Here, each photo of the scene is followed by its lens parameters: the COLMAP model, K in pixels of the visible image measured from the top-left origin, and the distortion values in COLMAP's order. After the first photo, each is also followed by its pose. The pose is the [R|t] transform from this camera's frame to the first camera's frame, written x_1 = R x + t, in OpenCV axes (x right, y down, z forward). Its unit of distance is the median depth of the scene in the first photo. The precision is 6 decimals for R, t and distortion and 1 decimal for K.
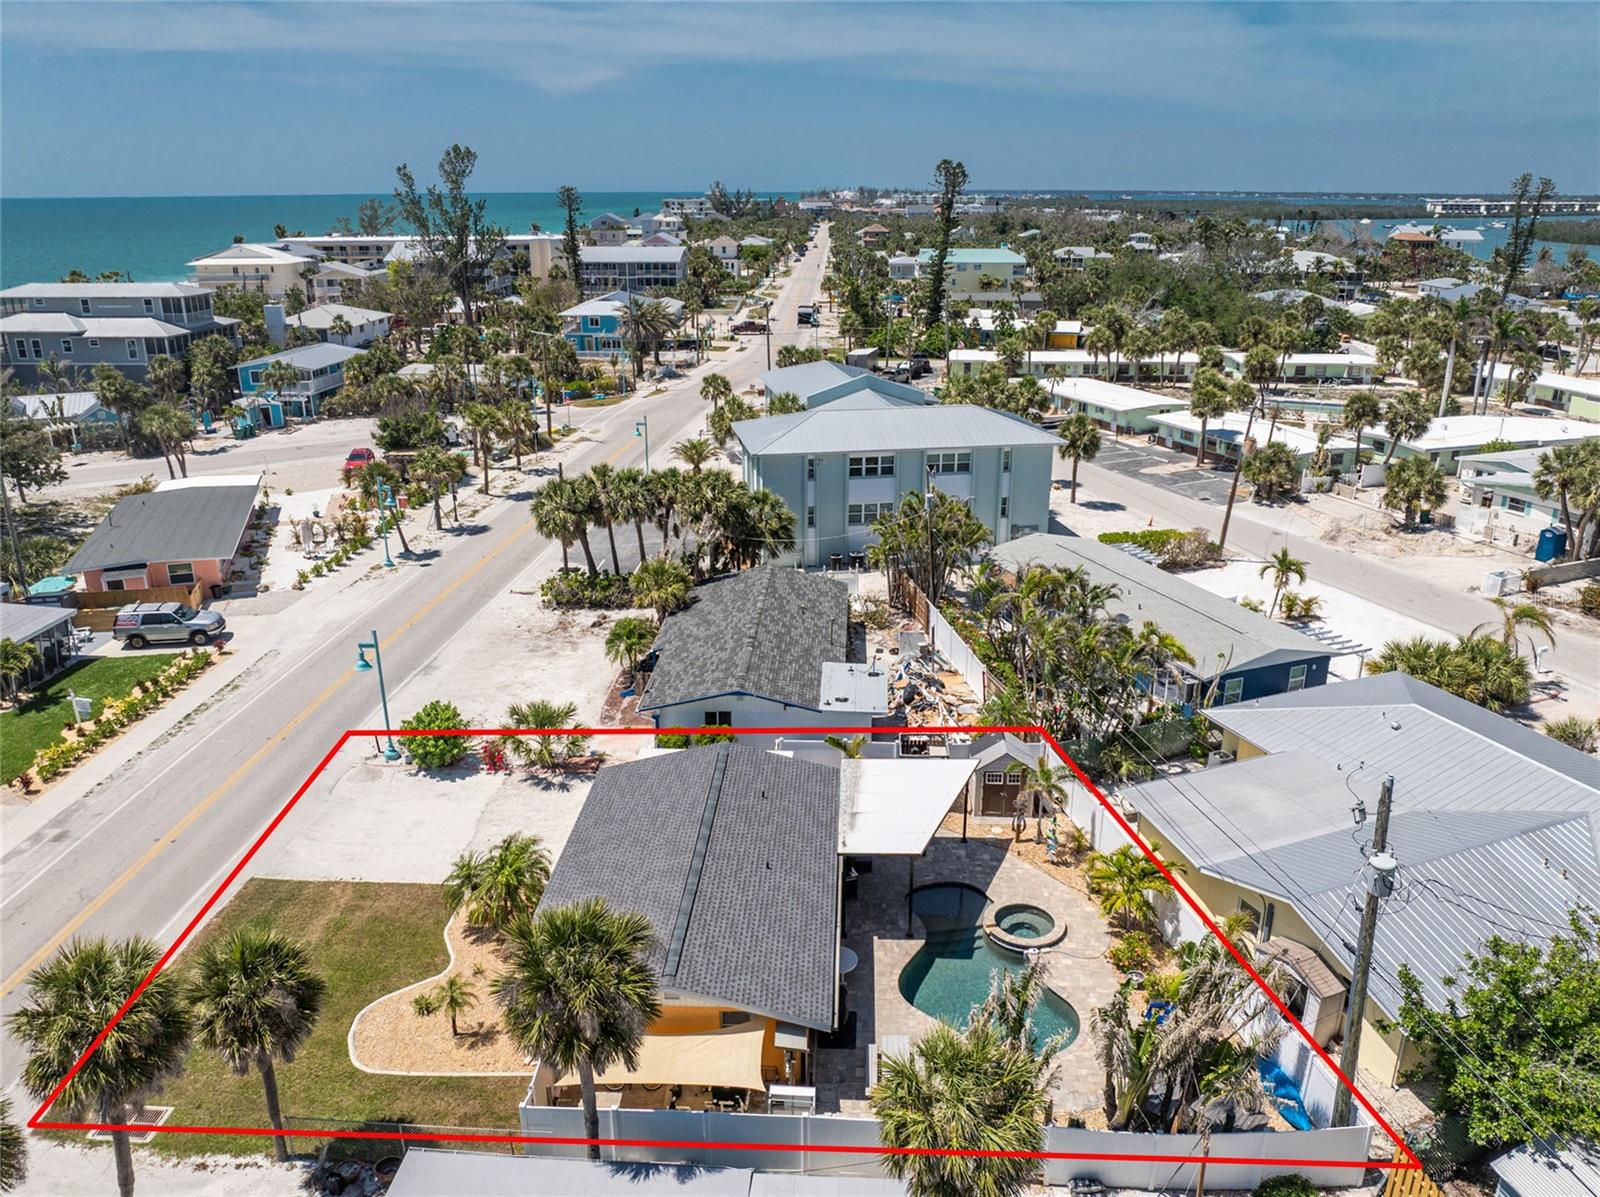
lens RADIAL K [[1140.9, 0, 797.8], [0, 1140.9, 577.7], [0, 0, 1]] dist [-0.048224, 0.023715]
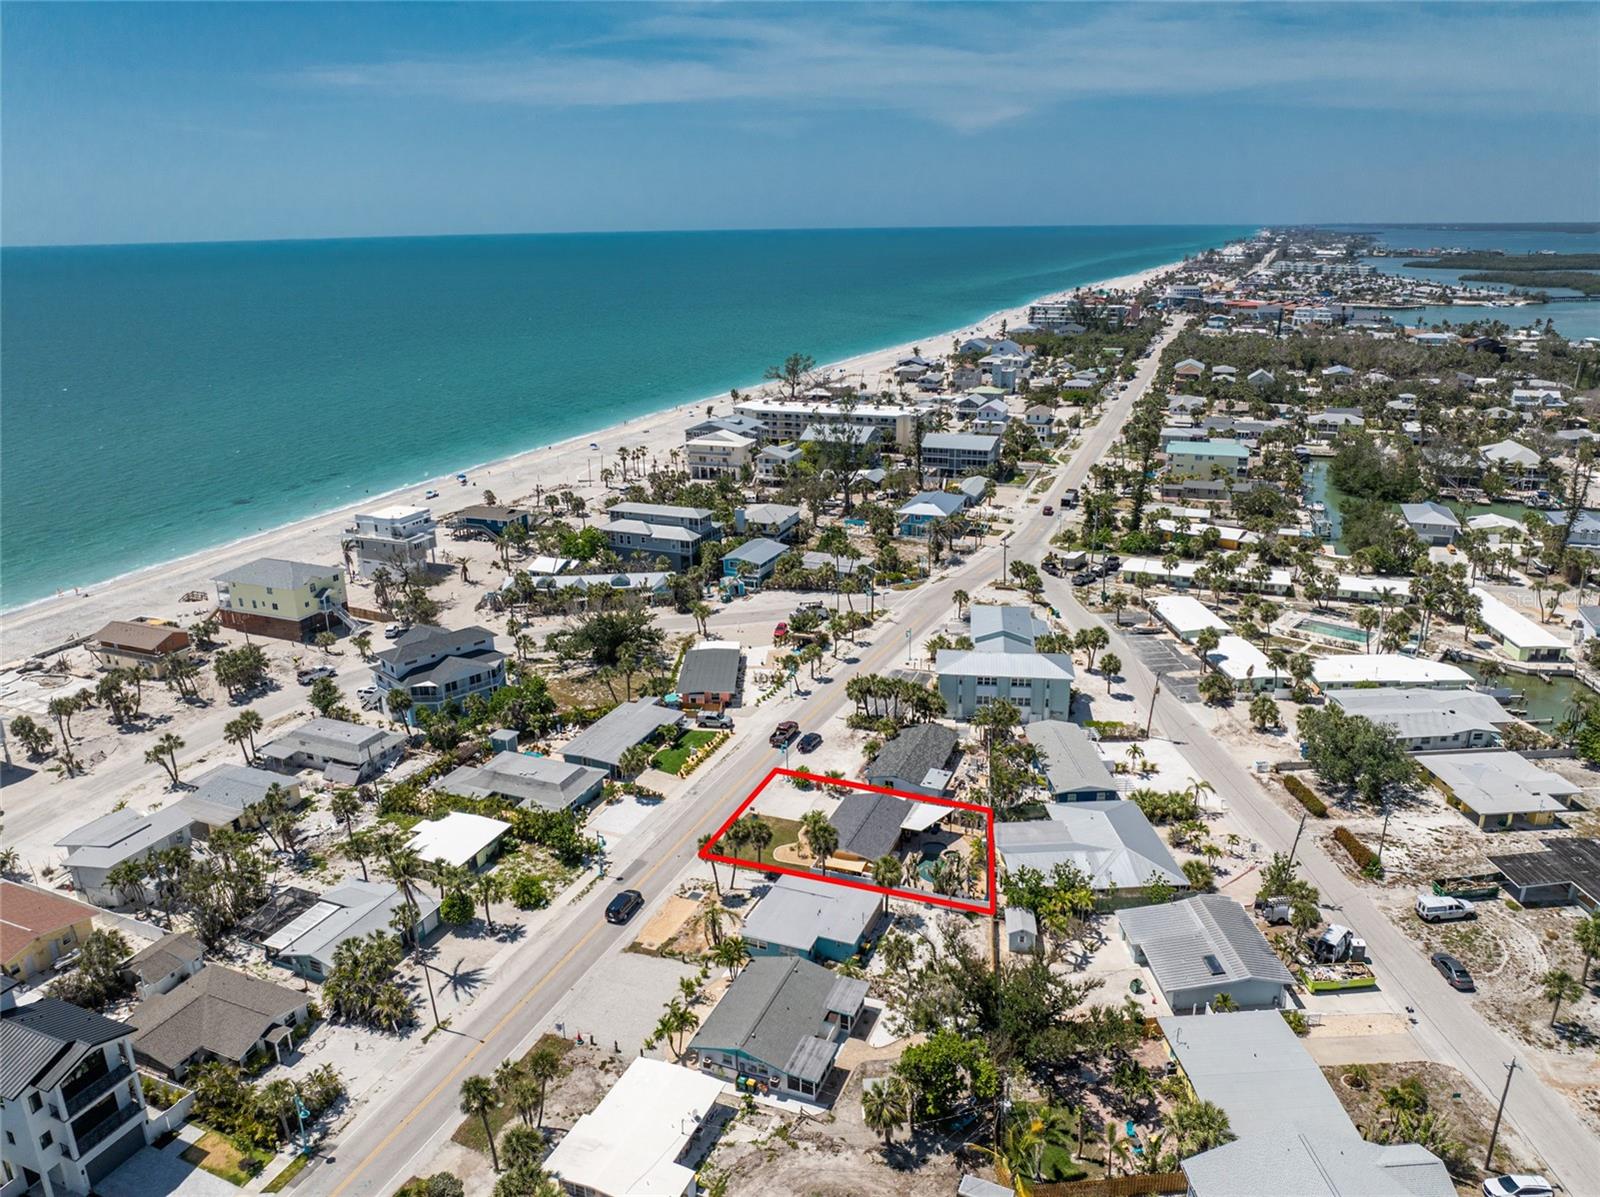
lens RADIAL K [[1100.0, 0, 808.1], [0, 1100.0, 597.5], [0, 0, 1]] dist [-0.031643, 0.001096]
pose [[0.945419, 0.088629, -0.313574, 0.435143], [-0.088234, 0.995979, 0.015479, -0.288357], [0.313685, 0.013034, 0.949438, -1.352621]]
